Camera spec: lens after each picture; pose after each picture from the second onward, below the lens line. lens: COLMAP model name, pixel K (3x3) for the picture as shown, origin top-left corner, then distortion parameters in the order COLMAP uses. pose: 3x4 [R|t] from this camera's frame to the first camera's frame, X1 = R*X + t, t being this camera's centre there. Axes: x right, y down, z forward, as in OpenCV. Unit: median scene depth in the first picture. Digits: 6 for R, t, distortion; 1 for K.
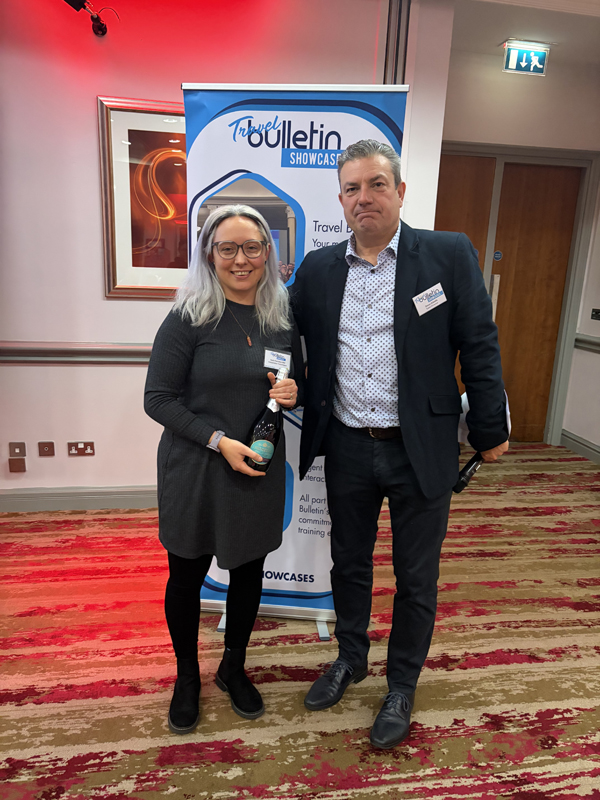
lens RADIAL K [[603.6, 0, 308.0], [0, 603.6, 400.0], [0, 0, 1]] dist [0.052266, -0.059816]
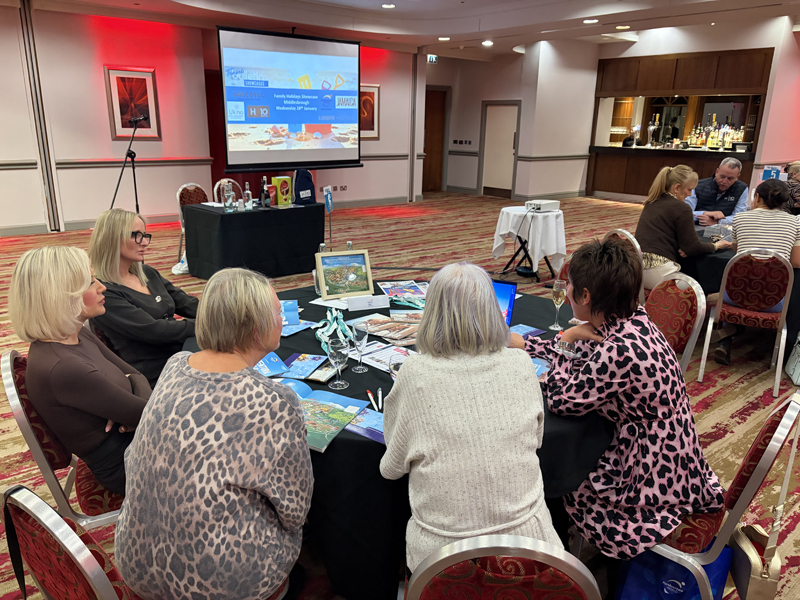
lens RADIAL K [[603.6, 0, 401.0], [0, 603.6, 295.1], [0, 0, 1]] dist [0.052266, -0.059816]
pose [[0.868656, -0.160957, 0.468540, -2.471358], [0.129828, 0.986657, 0.098249, 0.532129], [-0.478102, -0.024515, 0.877962, -2.907473]]
